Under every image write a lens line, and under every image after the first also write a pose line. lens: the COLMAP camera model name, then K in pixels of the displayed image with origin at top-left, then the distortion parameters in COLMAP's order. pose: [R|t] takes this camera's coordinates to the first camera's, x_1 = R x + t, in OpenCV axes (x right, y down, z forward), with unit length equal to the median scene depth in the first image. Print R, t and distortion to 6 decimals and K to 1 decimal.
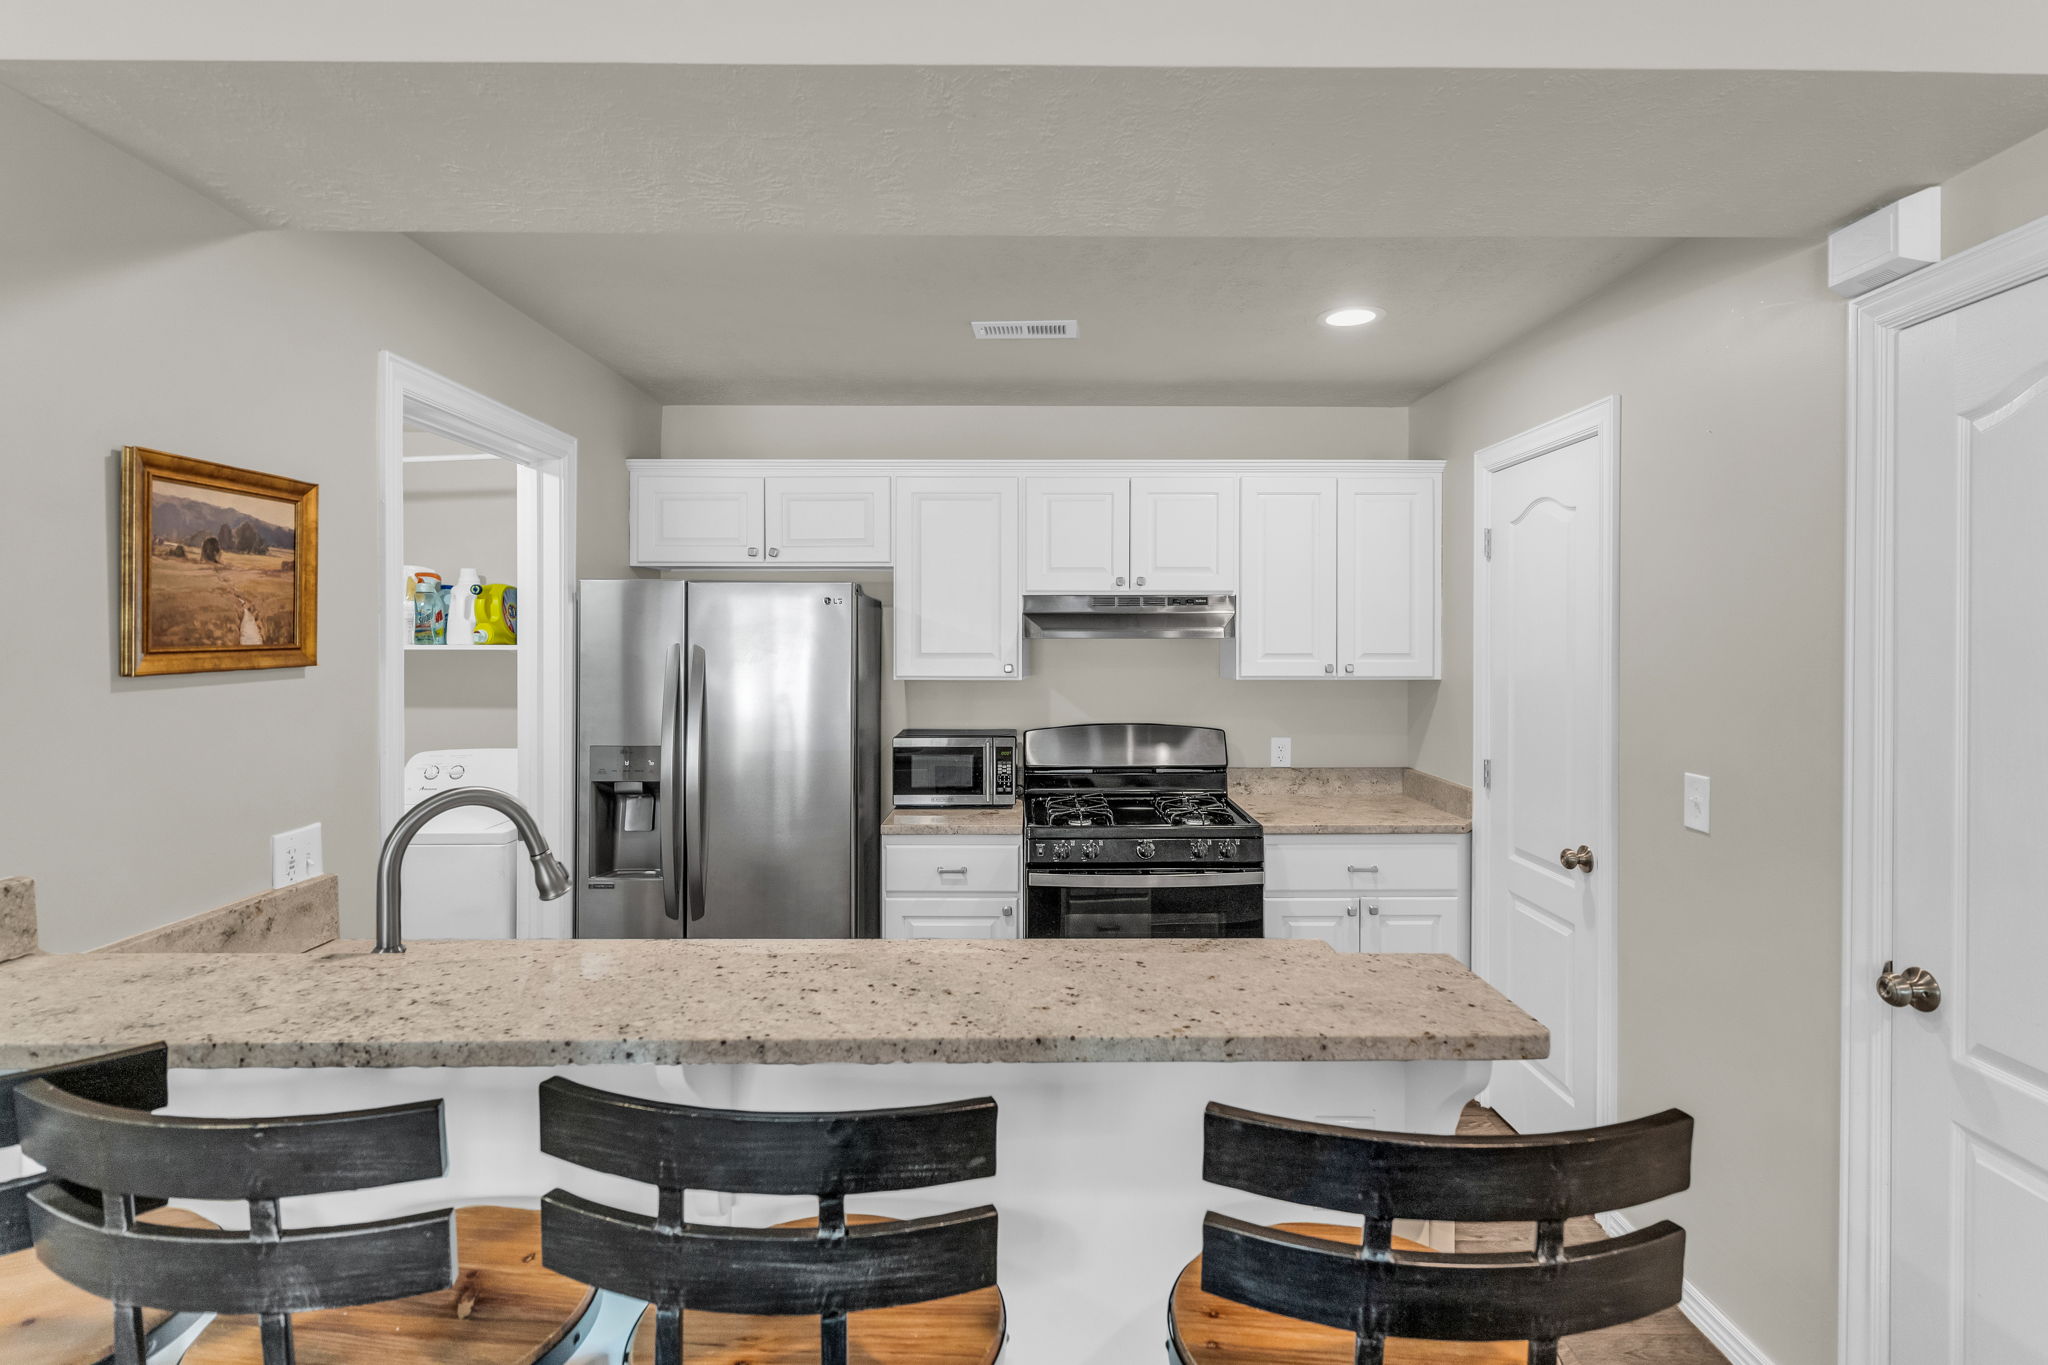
lens RADIAL K [[1001.9, 0, 1036.8], [0, 1001.9, 645.2], [0, 0, 1]] dist [0.002227, 0.000837]
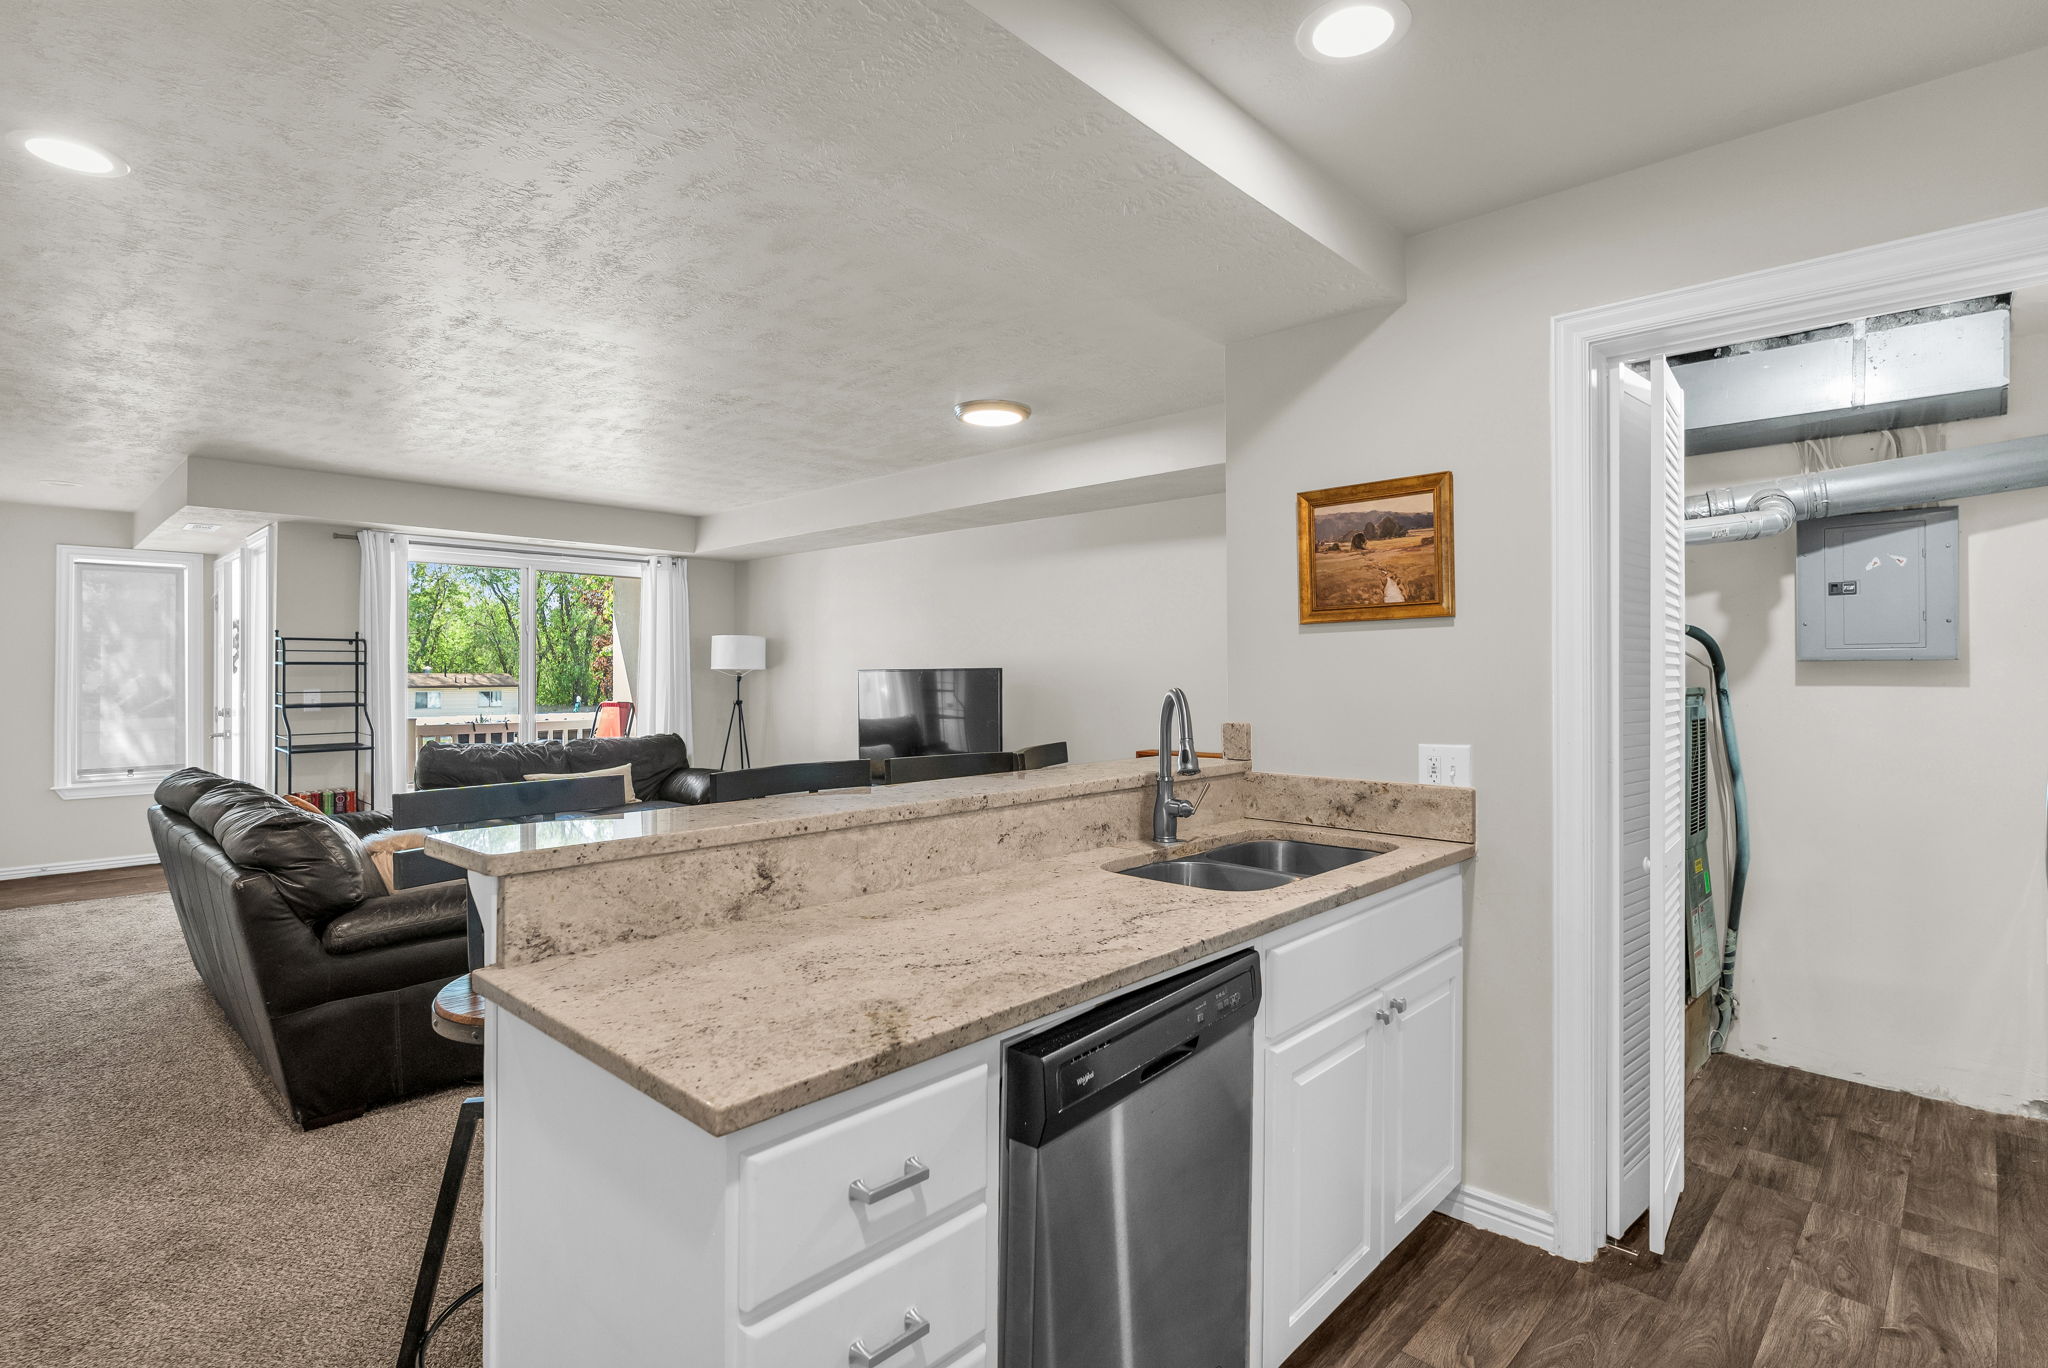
lens RADIAL K [[993.2, 0, 1034.1], [0, 993.2, 670.9], [0, 0, 1]] dist [-0.002095, -0.000403]
pose [[-0.687124, -0.004727, -0.726525, 0.323272], [-0.005354, 0.999985, -0.001443, 0.056218], [0.726521, 0.002898, -0.687138, 0.890356]]
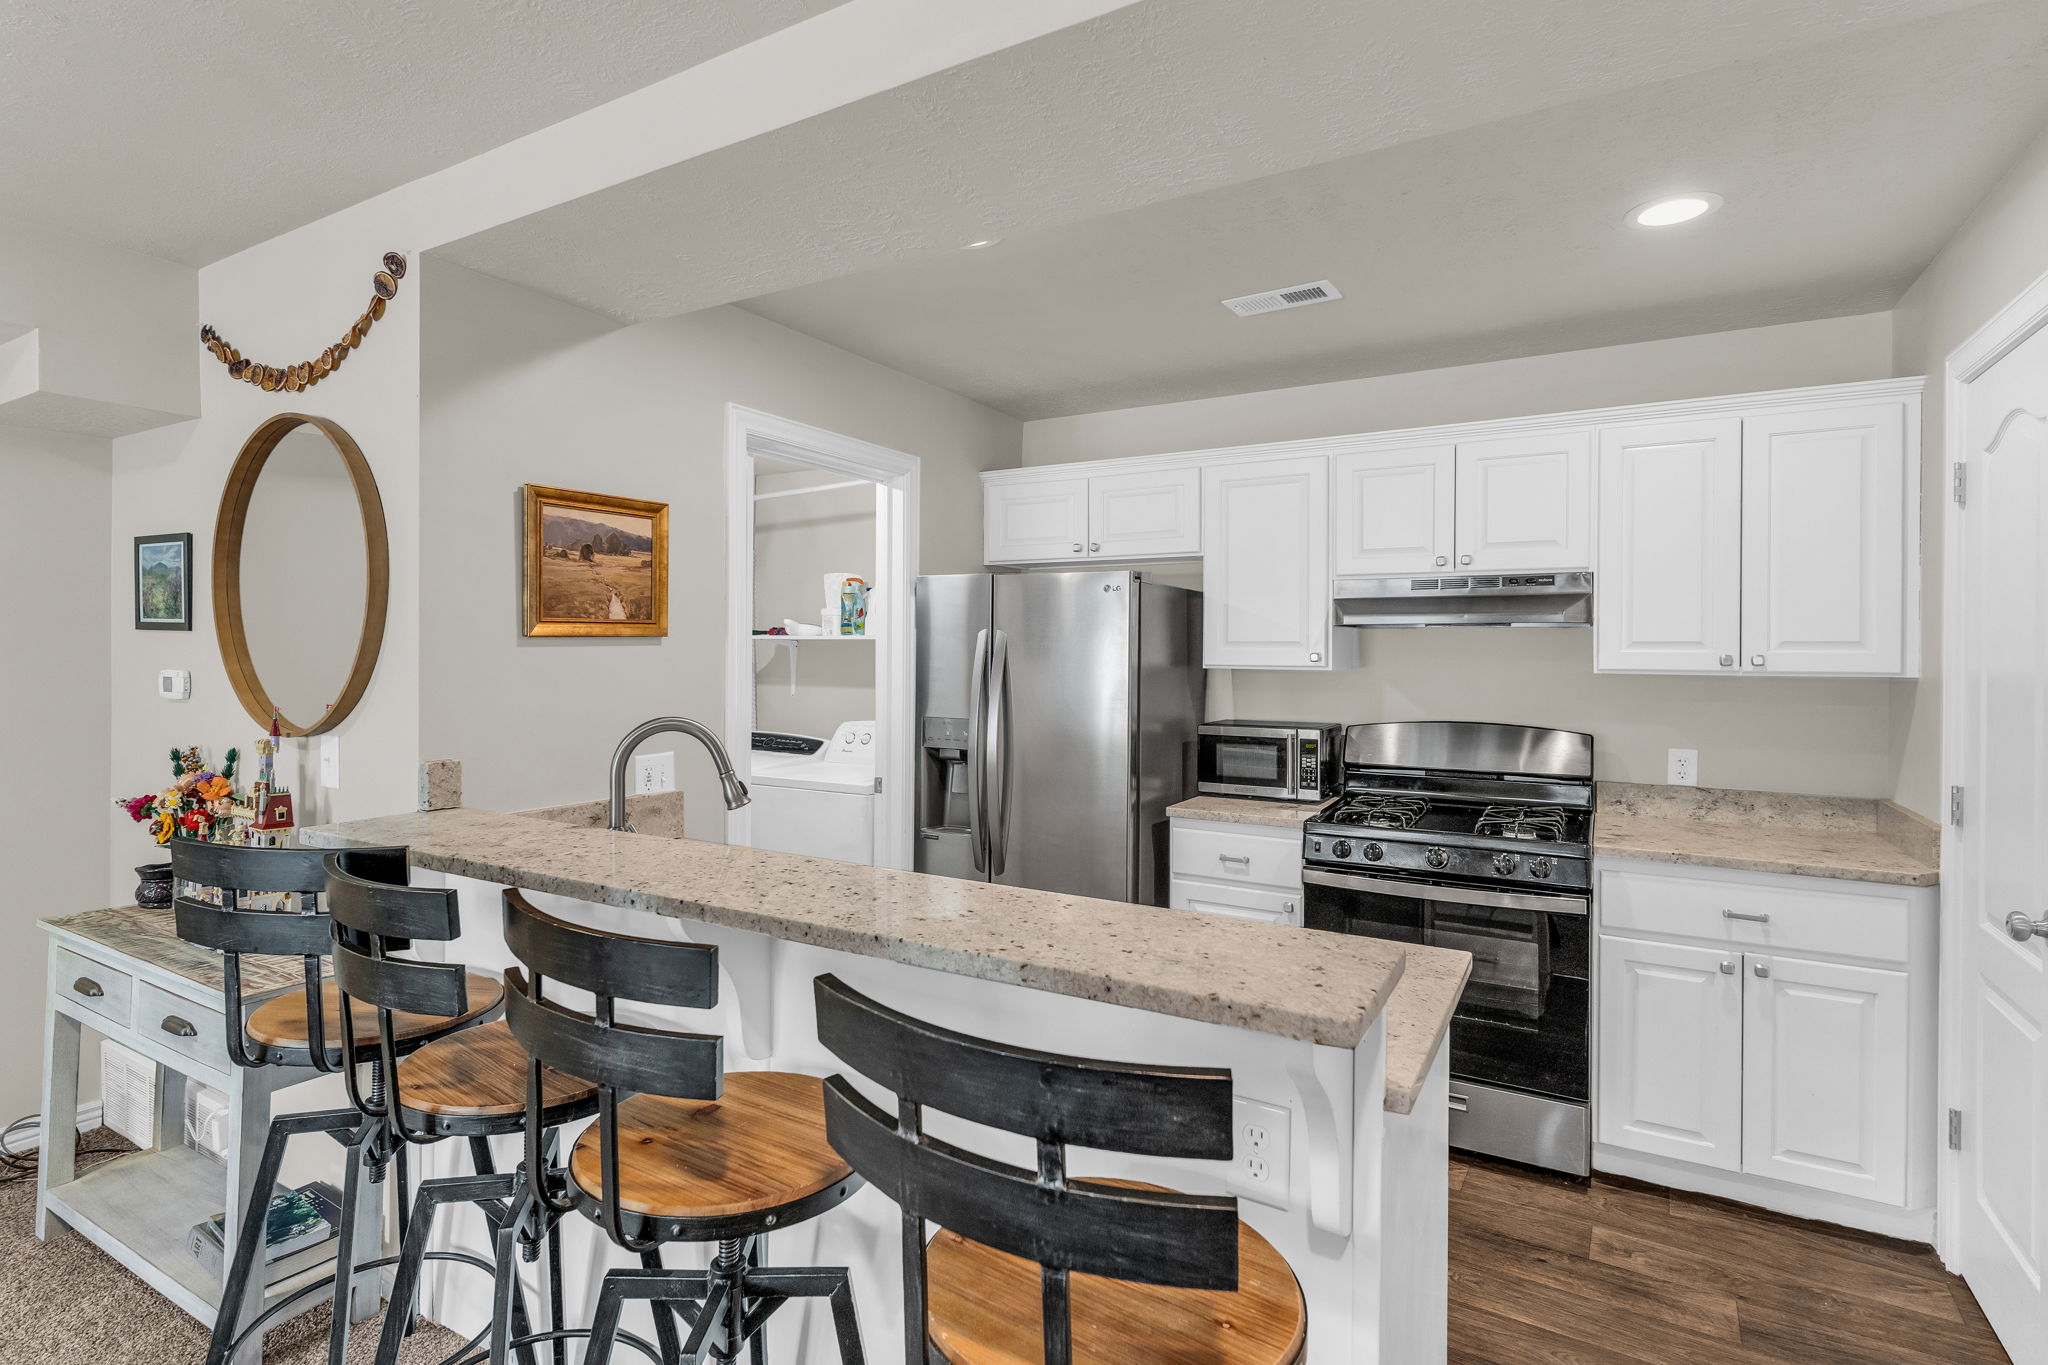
lens RADIAL K [[1010.4, 0, 1022.8], [0, 1010.4, 656.7], [0, 0, 1]] dist [0.003745, 0.000110]
pose [[0.857368, 0.006546, -0.514663, 0.249417], [-0.007597, 0.999971, 0.000064, 0.026873], [0.514648, 0.003855, 0.857393, 0.038333]]
